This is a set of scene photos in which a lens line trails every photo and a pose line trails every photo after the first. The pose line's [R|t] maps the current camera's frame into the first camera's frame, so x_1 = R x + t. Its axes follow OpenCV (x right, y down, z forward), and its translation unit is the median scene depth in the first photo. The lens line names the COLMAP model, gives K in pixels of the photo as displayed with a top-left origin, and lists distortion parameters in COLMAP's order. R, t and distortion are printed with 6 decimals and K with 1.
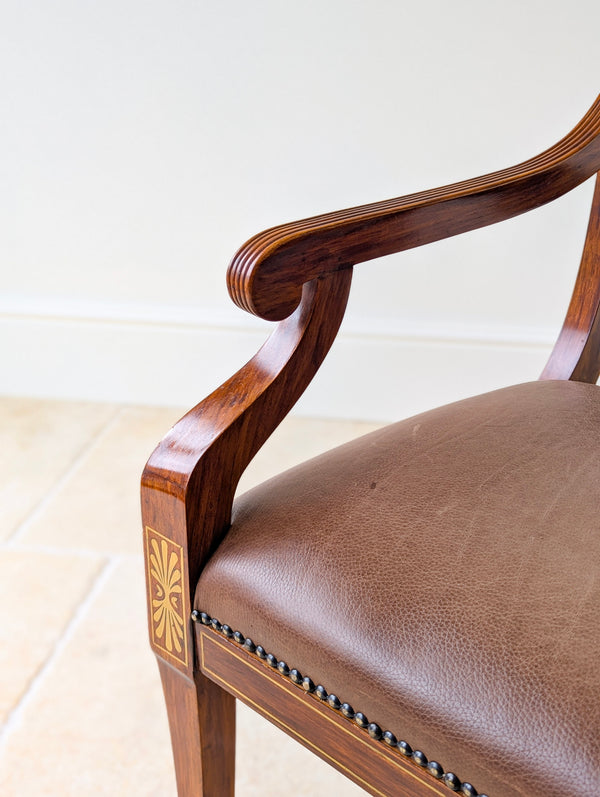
lens RADIAL K [[861.6, 0, 314.8], [0, 861.6, 395.1], [0, 0, 1]] dist [0.042899, -0.014718]
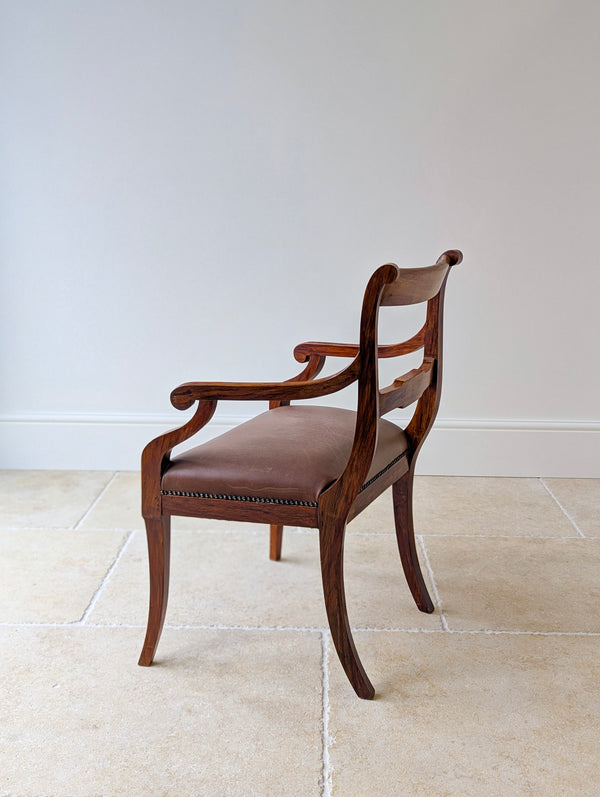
lens RADIAL K [[861.6, 0, 314.8], [0, 861.6, 395.1], [0, 0, 1]] dist [0.042899, -0.014718]
pose [[0.991573, -0.027494, 0.126597, -0.145227], [0.048633, 0.984747, -0.167058, 0.539013], [-0.120073, 0.171807, 0.977786, -2.389277]]
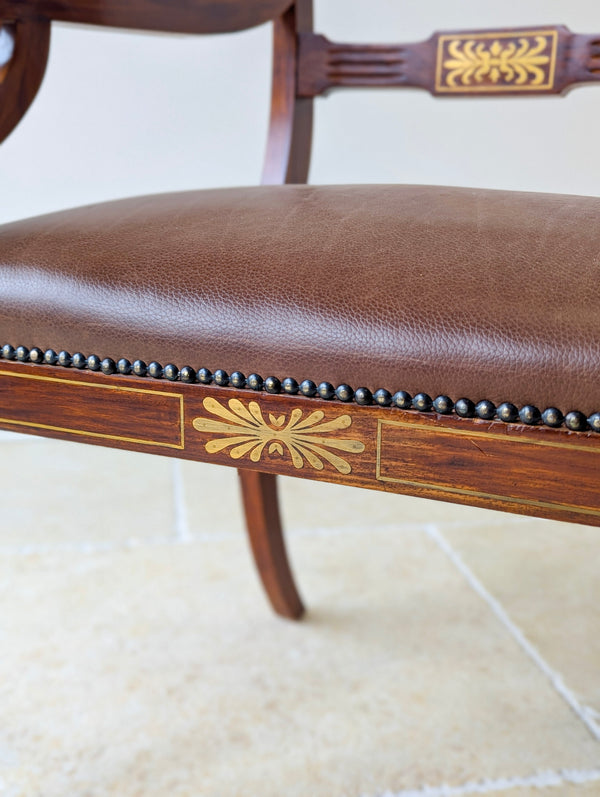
lens RADIAL K [[875.6, 0, 313.8], [0, 875.6, 400.5], [0, 0, 1]] dist [0.035904, -0.003902]
pose [[0.947955, -0.072577, 0.310023, -0.020720], [0.122973, 0.981578, -0.146226, 0.507748], [-0.293699, 0.176740, 0.939417, -0.021288]]
